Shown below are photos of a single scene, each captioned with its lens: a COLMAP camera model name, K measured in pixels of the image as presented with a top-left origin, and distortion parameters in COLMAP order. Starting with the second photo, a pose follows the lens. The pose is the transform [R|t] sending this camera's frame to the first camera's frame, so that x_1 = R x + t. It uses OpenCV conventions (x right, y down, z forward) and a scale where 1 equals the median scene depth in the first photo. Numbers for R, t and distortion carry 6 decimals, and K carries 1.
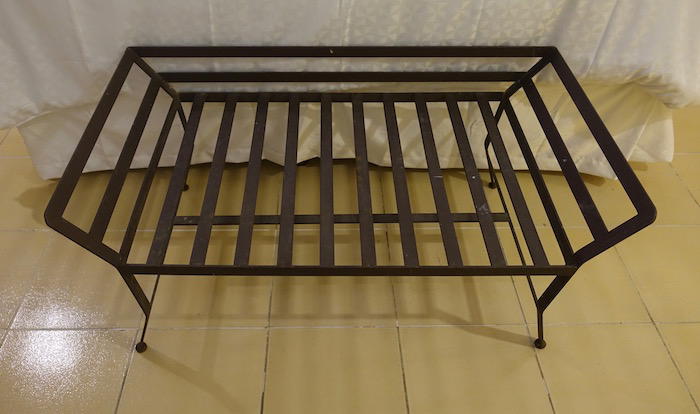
lens RADIAL K [[451.9, 0, 346.6], [0, 451.9, 206.2], [0, 0, 1]] dist [-0.003881, -0.001864]
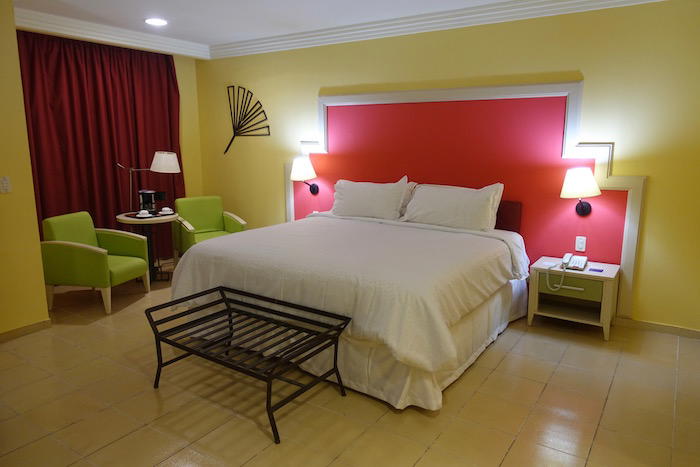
lens RADIAL K [[488.7, 0, 350.5], [0, 488.7, 233.6], [0, 0, 1]] dist [0.000686, 0.002256]
pose [[0.818170, 0.103023, -0.565672, 1.756504], [-0.408004, 0.797227, -0.444929, 0.379131], [0.405131, 0.594824, 0.694301, -0.899419]]
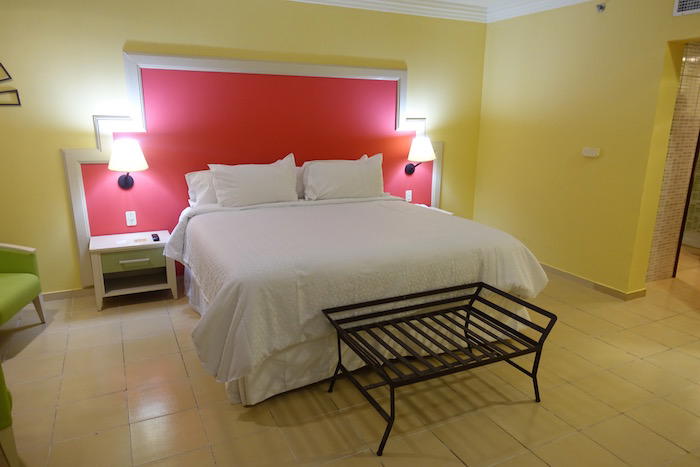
lens RADIAL K [[488.7, 0, 344.3], [0, 488.7, 230.5], [0, 0, 1]] dist [0.000686, 0.002256]
pose [[0.903061, -0.097802, 0.418229, -1.279399], [0.303739, 0.833885, -0.460846, 0.404916], [-0.303684, 0.543204, 0.782755, -0.982858]]
